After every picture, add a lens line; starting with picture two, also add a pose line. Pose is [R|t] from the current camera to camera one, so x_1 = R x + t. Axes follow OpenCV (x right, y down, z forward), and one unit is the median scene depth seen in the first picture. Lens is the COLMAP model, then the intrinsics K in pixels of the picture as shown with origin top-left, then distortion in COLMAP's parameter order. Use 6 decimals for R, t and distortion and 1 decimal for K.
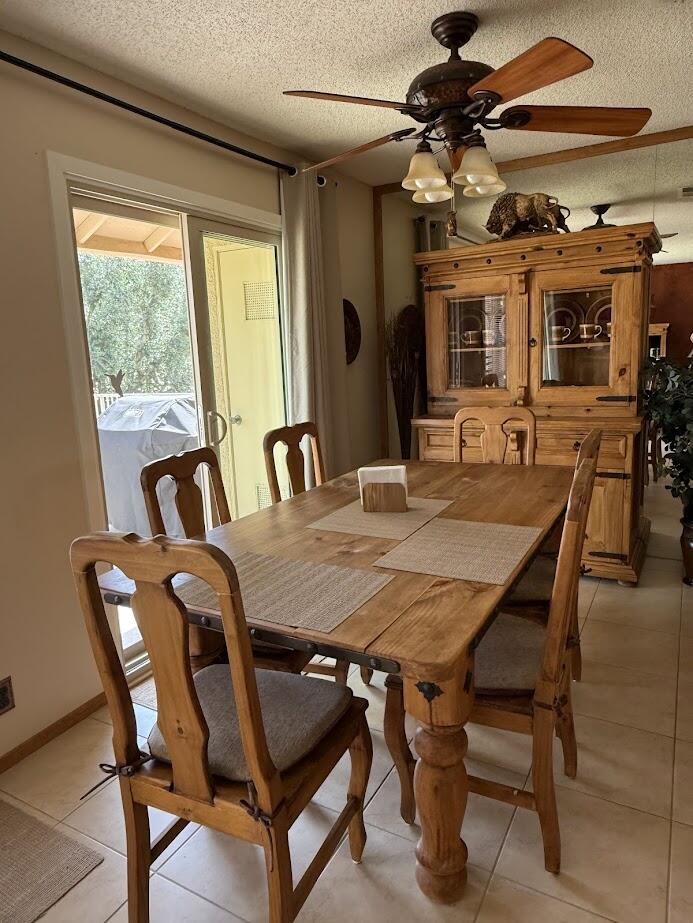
lens RADIAL K [[609.3, 0, 344.4], [0, 609.3, 460.1], [0, 0, 1]] dist [-0.001872, -0.002168]
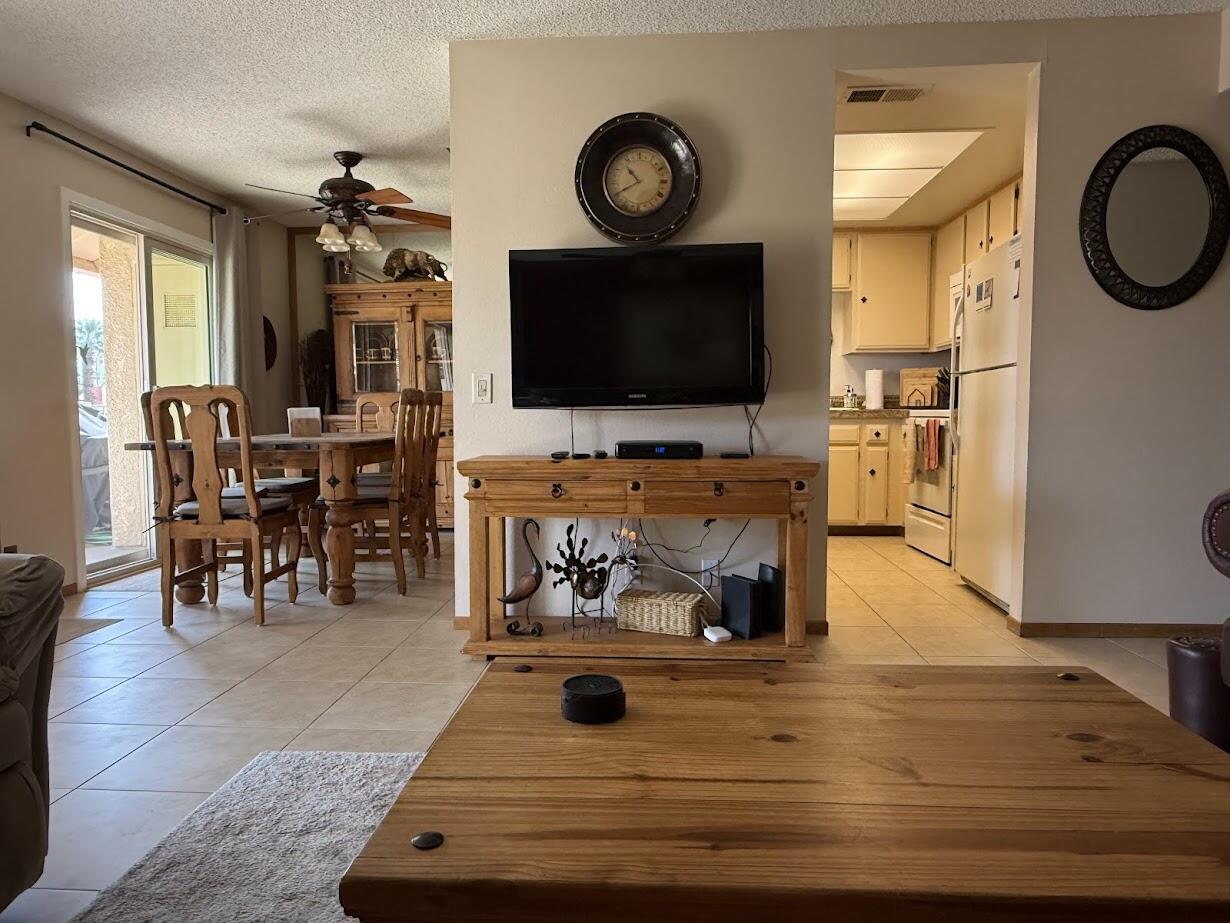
lens RADIAL K [[812.0, 0, 618.2], [0, 812.0, 469.1], [0, 0, 1]] dist [-0.001872, -0.002168]
pose [[0.896784, 0.005939, 0.442428, -0.091161], [0.050810, 0.991913, -0.116303, 0.298067], [-0.439541, 0.126778, 0.889230, -0.798104]]
